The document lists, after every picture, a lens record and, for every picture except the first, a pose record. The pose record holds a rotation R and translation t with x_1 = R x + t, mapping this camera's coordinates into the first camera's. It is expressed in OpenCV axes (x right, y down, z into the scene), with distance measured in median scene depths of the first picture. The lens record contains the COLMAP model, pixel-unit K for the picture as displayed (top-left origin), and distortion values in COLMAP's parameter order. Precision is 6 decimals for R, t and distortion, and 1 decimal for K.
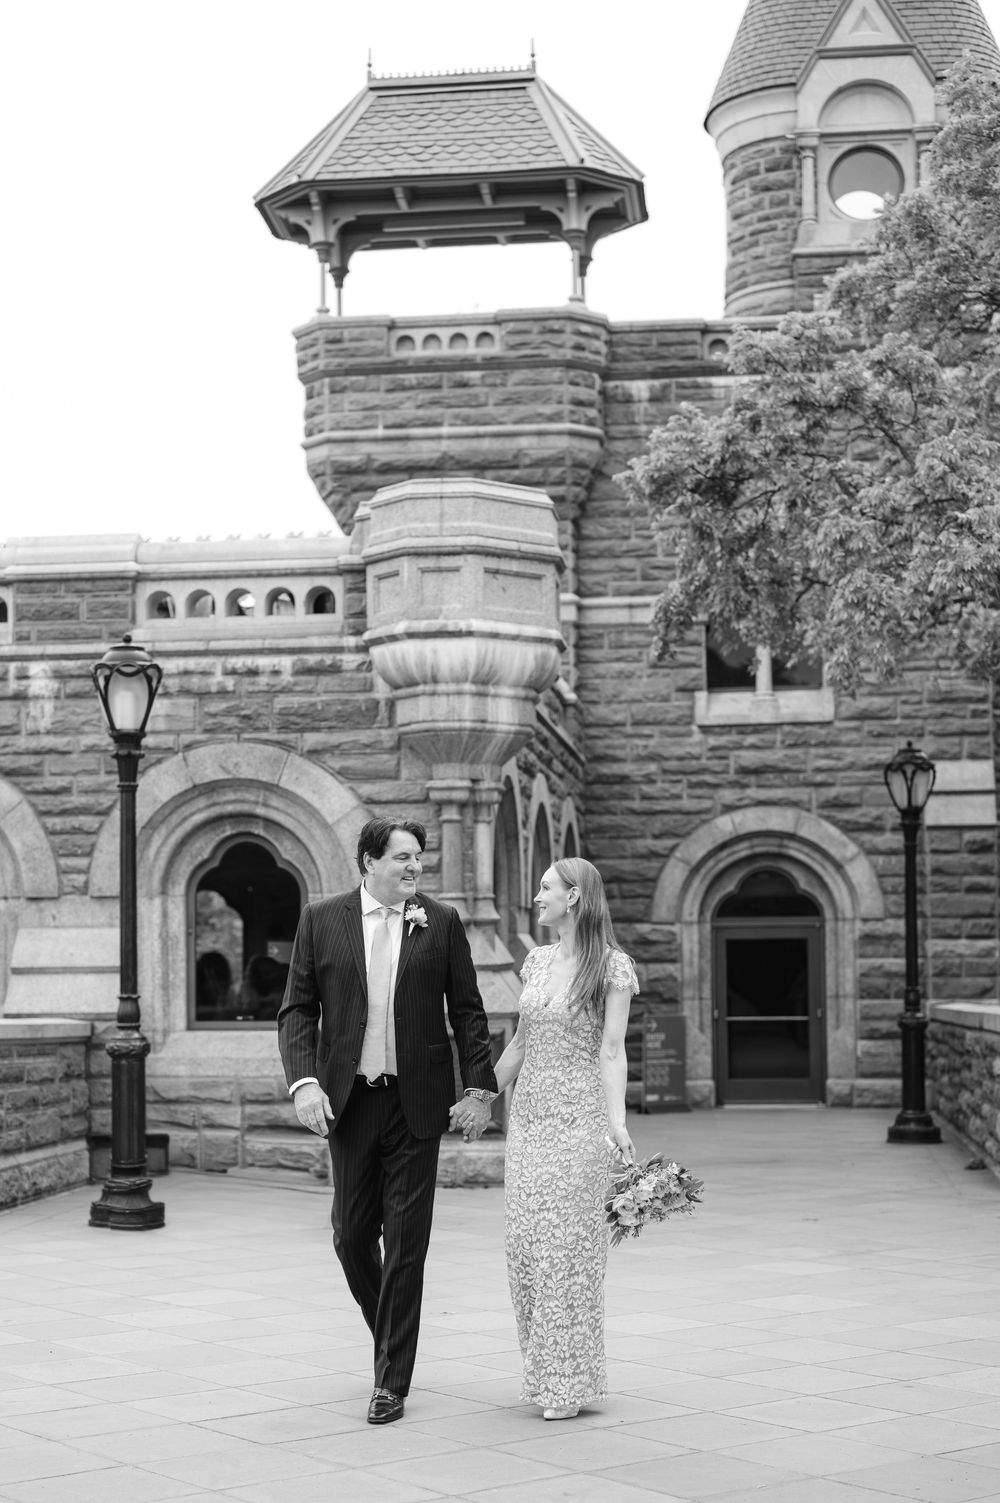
lens RADIAL K [[2196.0, 0, 539.4], [0, 2196.0, 754.2], [0, 0, 1]] dist [0.040900, -0.011652]
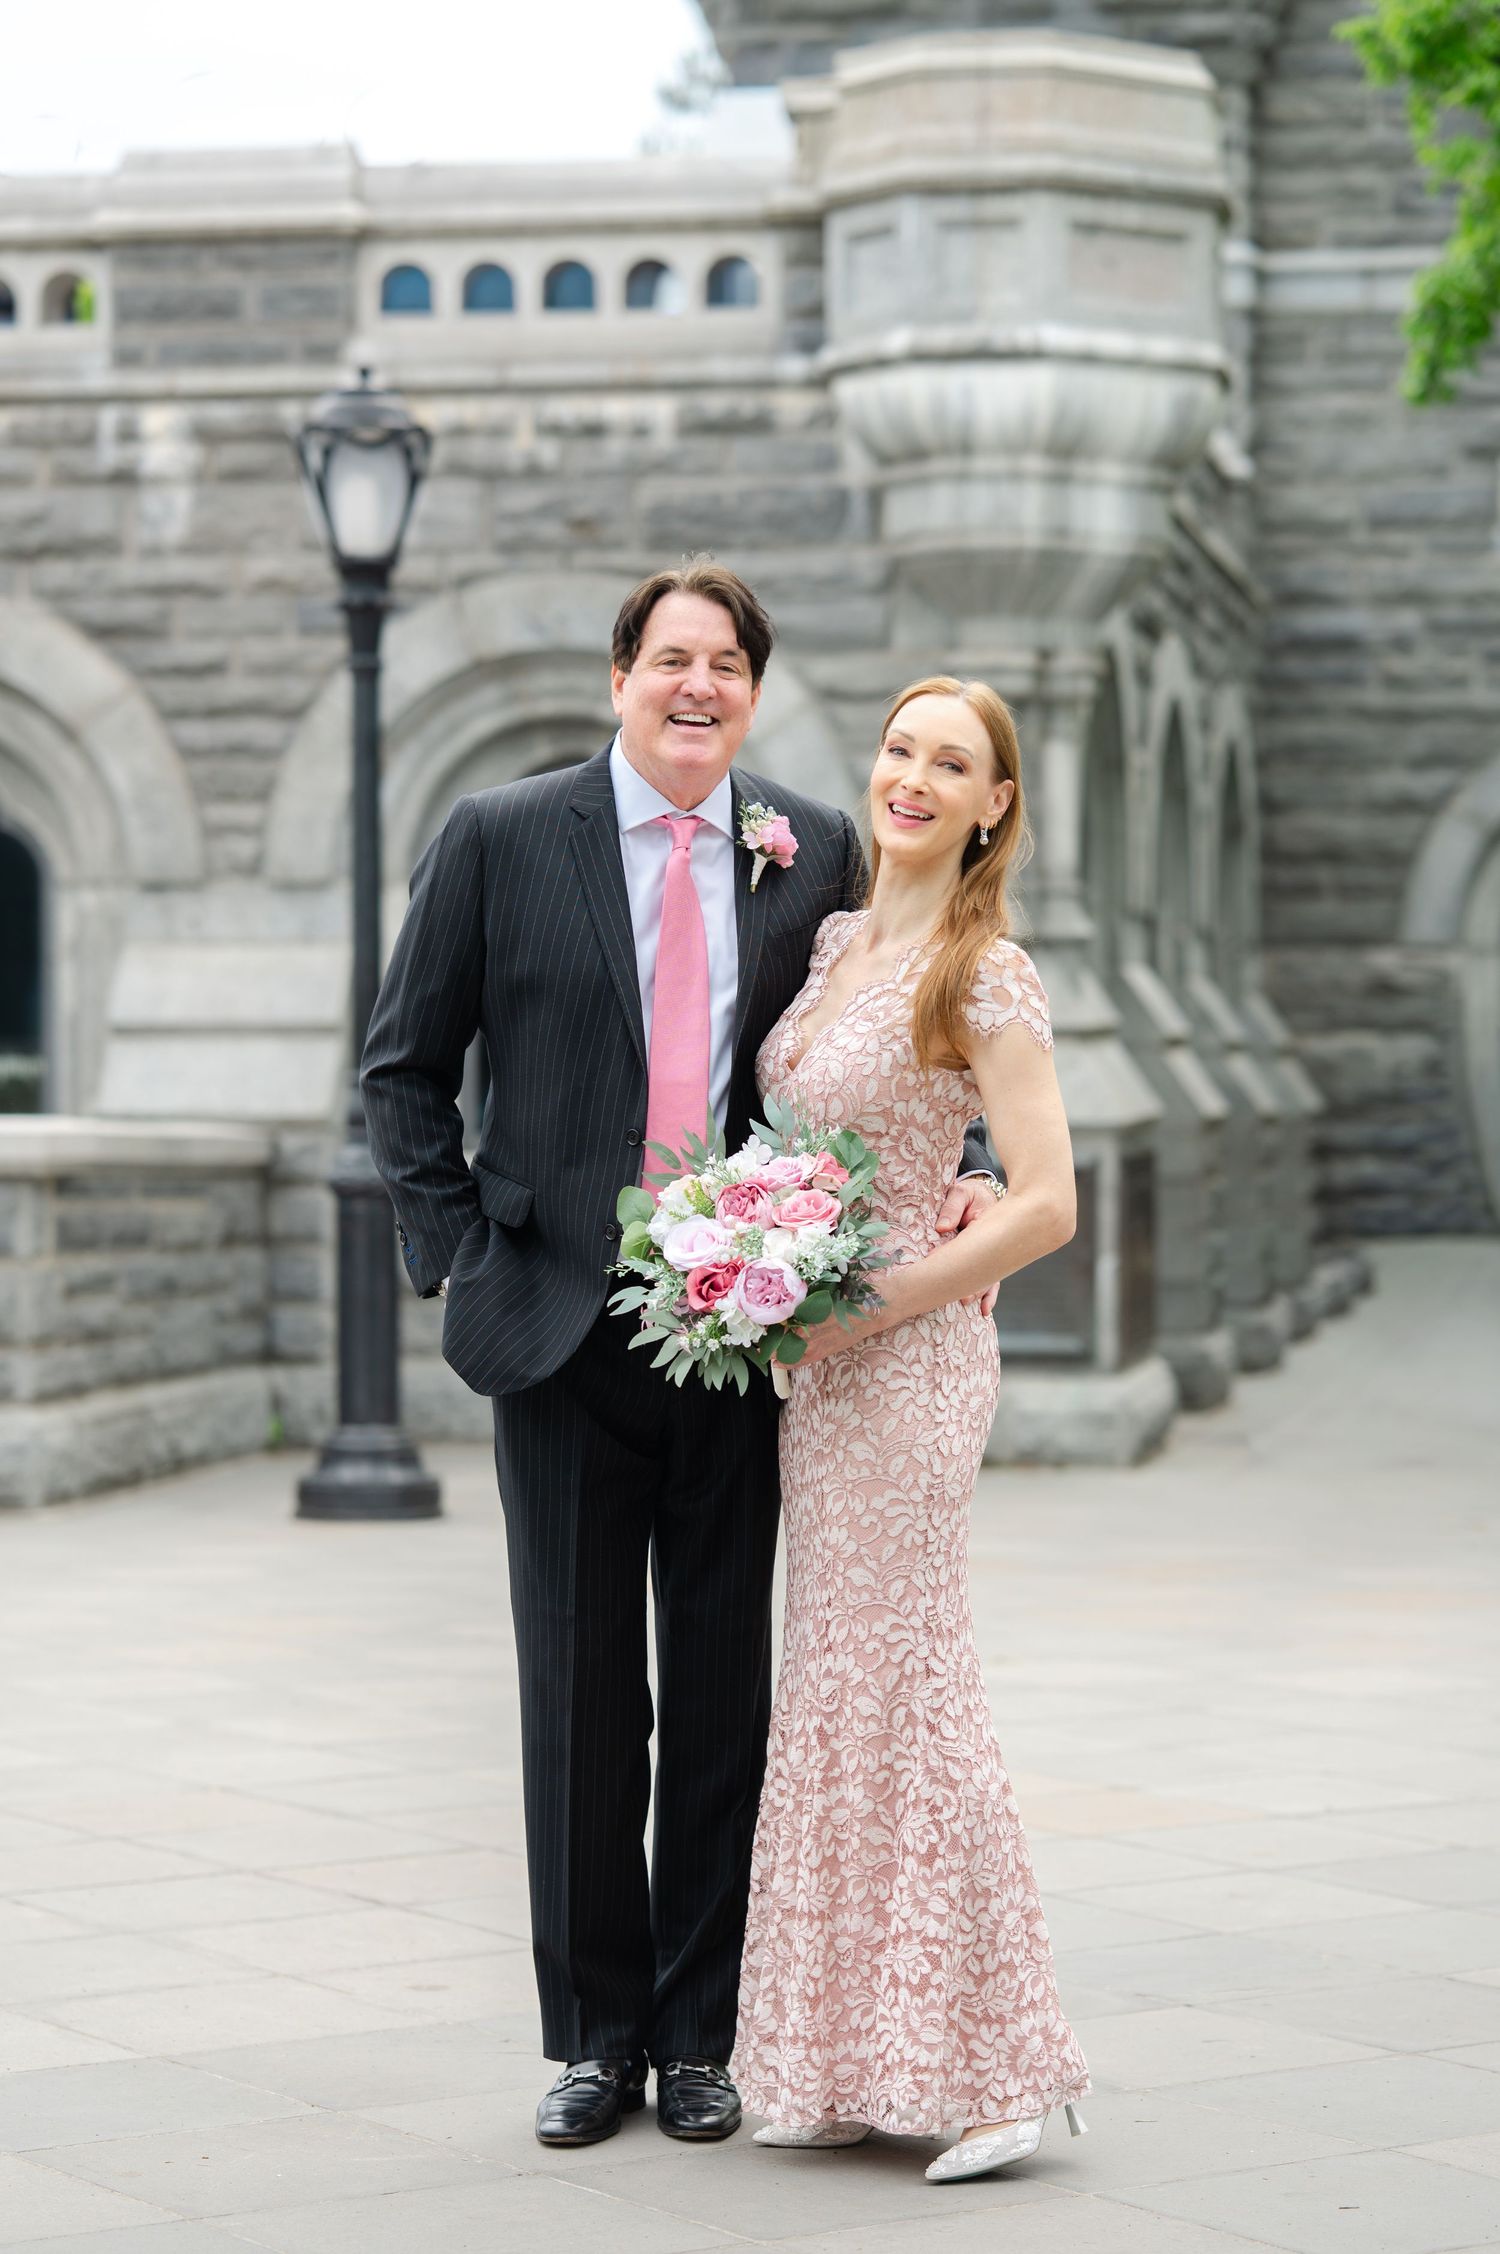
lens RADIAL K [[6271.1, 0, 747.5], [0, 6271.1, 1184.3], [0, 0, 1]] dist [0.069360, -0.869251]
pose [[0.998449, 0.010049, -0.054755, -0.017483], [-0.003990, 0.993961, 0.109659, -0.023501], [0.055526, -0.109270, 0.992460, -0.408813]]
